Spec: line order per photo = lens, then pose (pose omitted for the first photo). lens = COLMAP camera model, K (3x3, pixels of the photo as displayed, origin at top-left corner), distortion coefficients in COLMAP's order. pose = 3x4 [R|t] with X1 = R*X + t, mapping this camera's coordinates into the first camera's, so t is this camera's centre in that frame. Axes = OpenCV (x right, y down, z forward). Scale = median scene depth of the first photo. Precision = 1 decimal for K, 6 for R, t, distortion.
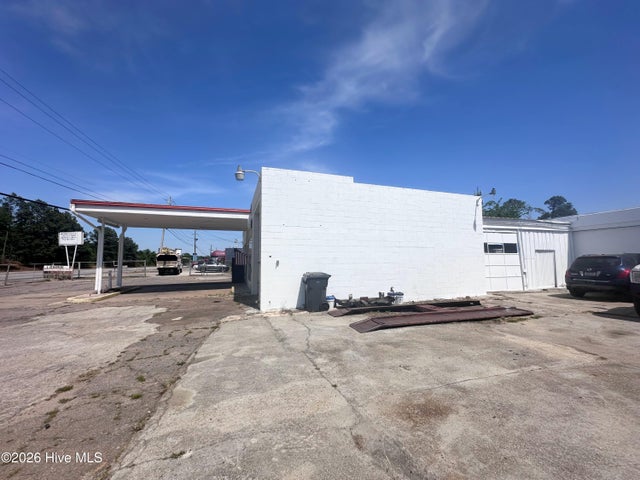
lens RADIAL K [[255.3, 0, 320.5], [0, 255.3, 237.4], [0, 0, 1]] dist [-0.003237, 0.000534]
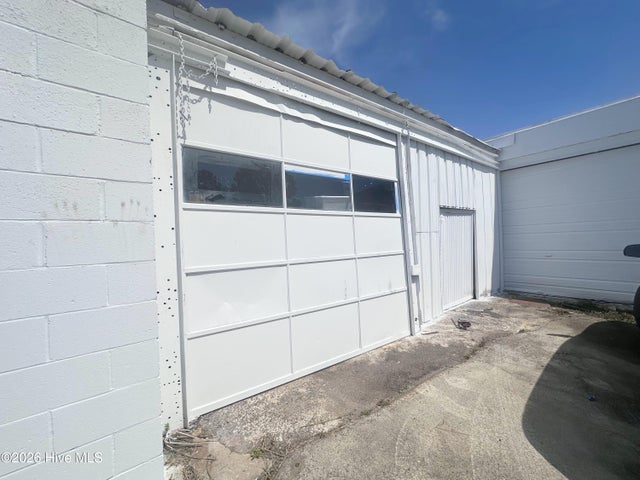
lens RADIAL K [[251.7, 0, 320.6], [0, 251.7, 237.0], [0, 0, 1]] dist [-0.001096, -0.000031]
pose [[0.942693, -0.028641, 0.332430, 0.592769], [0.004414, 0.997293, 0.073404, 0.067679], [-0.333633, -0.067730, 0.940267, 0.753876]]
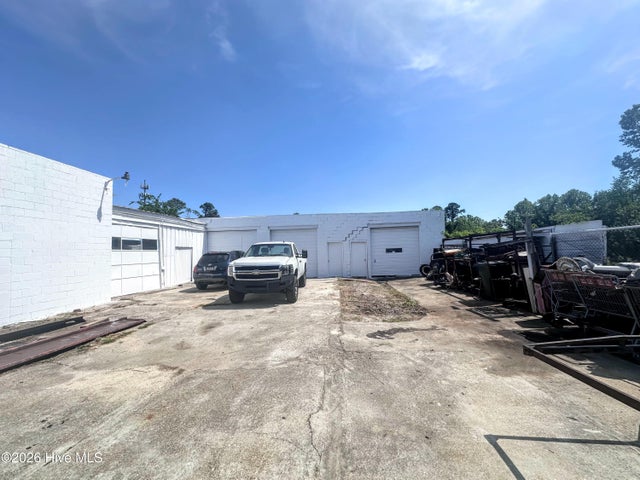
lens RADIAL K [[255.3, 0, 320.8], [0, 255.3, 241.4], [0, 0, 1]] dist [-0.003237, 0.000534]
pose [[0.396863, 0.033929, 0.917251, 0.144468], [-0.064077, 0.997903, -0.009189, -0.000343], [-0.915639, -0.055128, 0.398205, 0.067648]]
